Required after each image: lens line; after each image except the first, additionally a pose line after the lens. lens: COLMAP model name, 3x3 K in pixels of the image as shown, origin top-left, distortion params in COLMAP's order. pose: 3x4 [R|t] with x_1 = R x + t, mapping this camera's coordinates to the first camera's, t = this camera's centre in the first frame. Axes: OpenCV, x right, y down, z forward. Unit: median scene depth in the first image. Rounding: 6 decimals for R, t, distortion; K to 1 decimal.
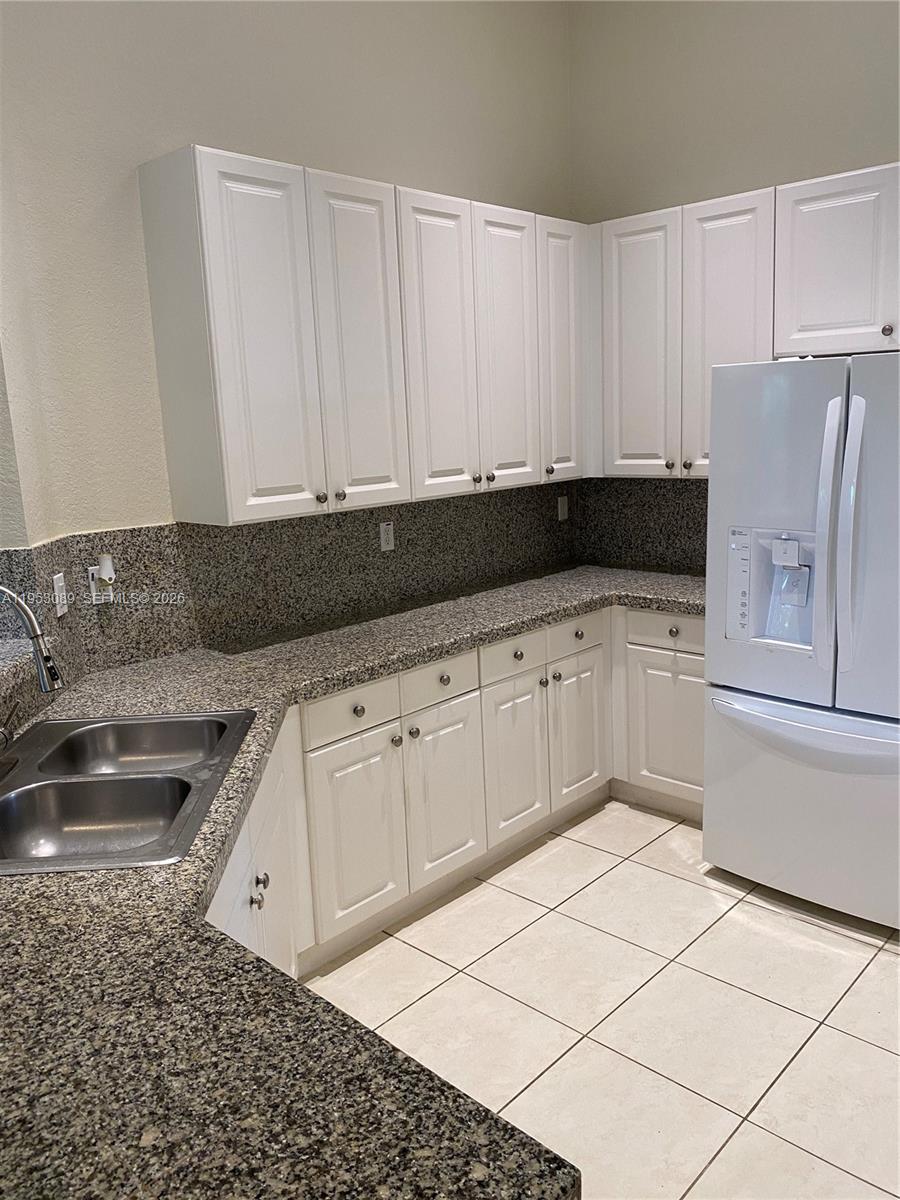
lens RADIAL K [[907.8, 0, 449.2], [0, 907.8, 591.3], [0, 0, 1]] dist [0.096591, -0.239851]
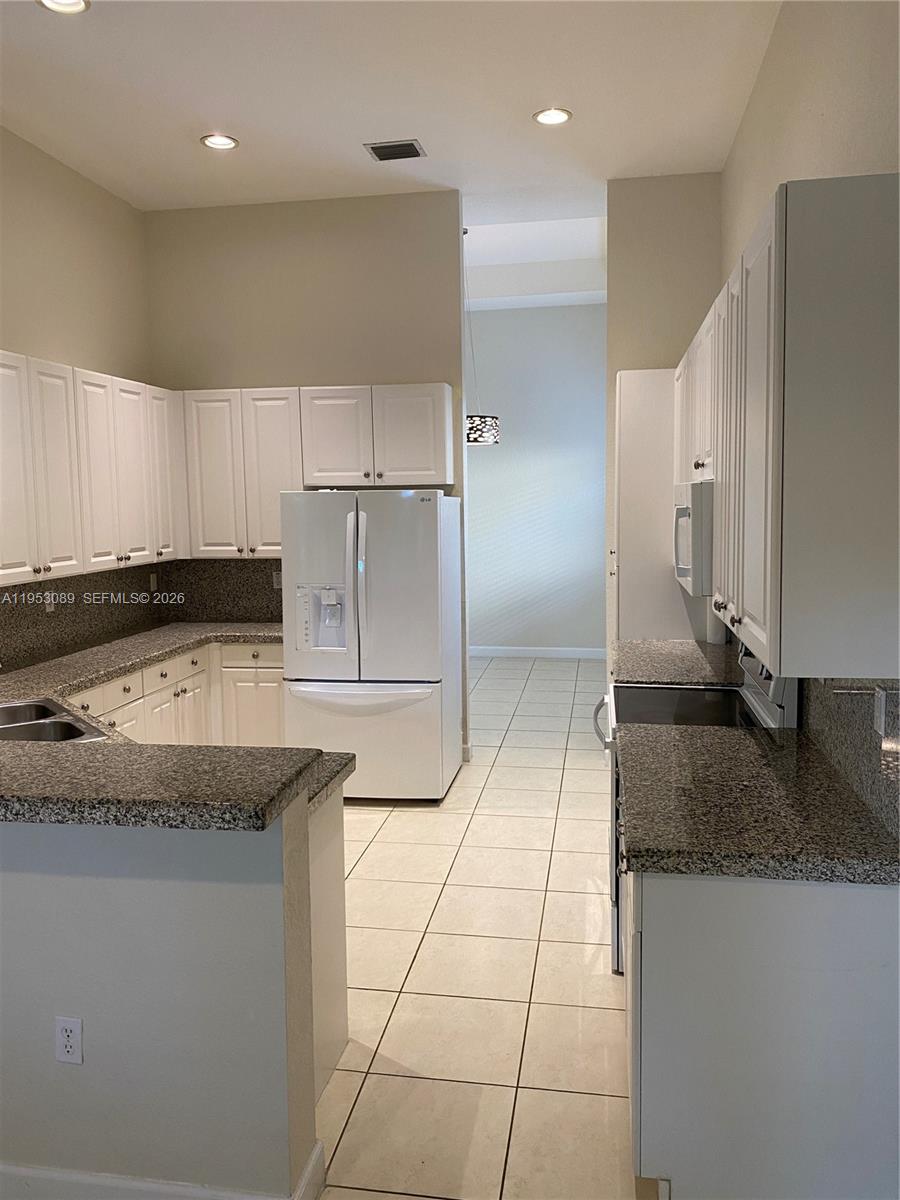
lens RADIAL K [[907.8, 0, 449.2], [0, 907.8, 591.3], [0, 0, 1]] dist [0.096591, -0.239851]
pose [[0.831312, -0.027823, 0.555109, -0.342879], [0.084969, 0.993368, -0.077457, 0.084995], [-0.549273, 0.111558, 0.828163, -0.487530]]
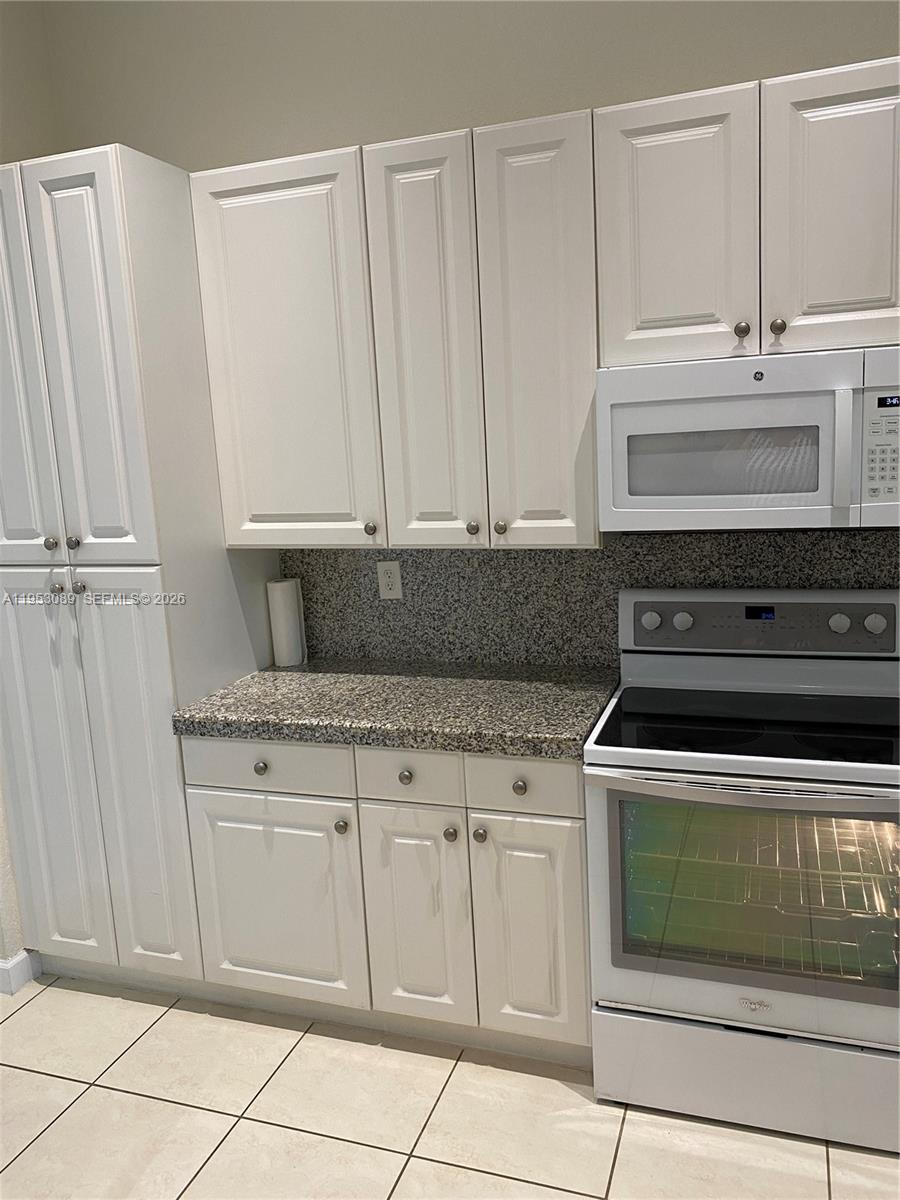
lens RADIAL K [[886.1, 0, 479.9], [0, 886.1, 603.8], [0, 0, 1]] dist [0.147390, -0.211728]
pose [[0.423258, 0.189446, -0.885981, 0.680684], [-0.149195, 0.979118, 0.138087, -0.166210], [0.893641, 0.073738, 0.442684, 0.709059]]
